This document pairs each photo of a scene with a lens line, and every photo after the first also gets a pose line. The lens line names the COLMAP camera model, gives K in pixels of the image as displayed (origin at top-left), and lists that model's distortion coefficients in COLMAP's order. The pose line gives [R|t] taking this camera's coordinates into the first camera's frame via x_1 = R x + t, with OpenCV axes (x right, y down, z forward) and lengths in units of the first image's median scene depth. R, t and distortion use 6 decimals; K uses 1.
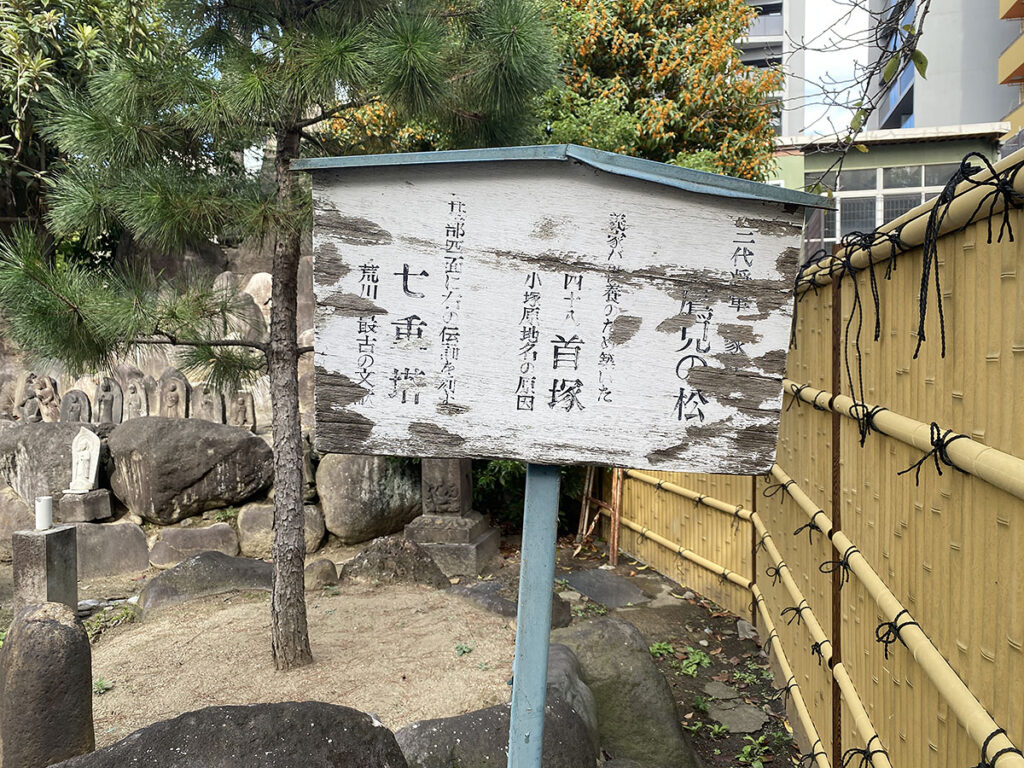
lens RADIAL K [[781.2, 0, 514.5], [0, 781.2, 380.6], [0, 0, 1]] dist [0.033243, -0.029274]
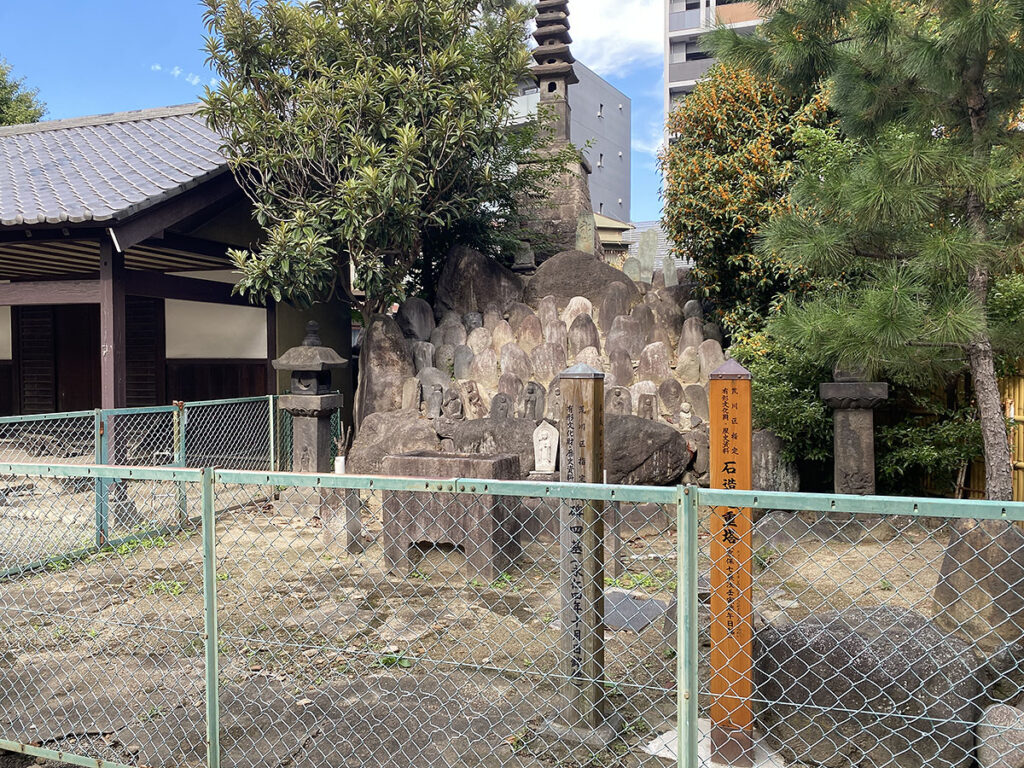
lens RADIAL K [[781.2, 0, 510.1], [0, 781.2, 384.7], [0, 0, 1]] dist [0.033243, -0.029274]
pose [[0.997185, 0.009373, -0.074392, -0.504865], [-0.011391, 0.999577, -0.026754, 0.036098], [0.074110, 0.027526, 0.996870, -0.222949]]
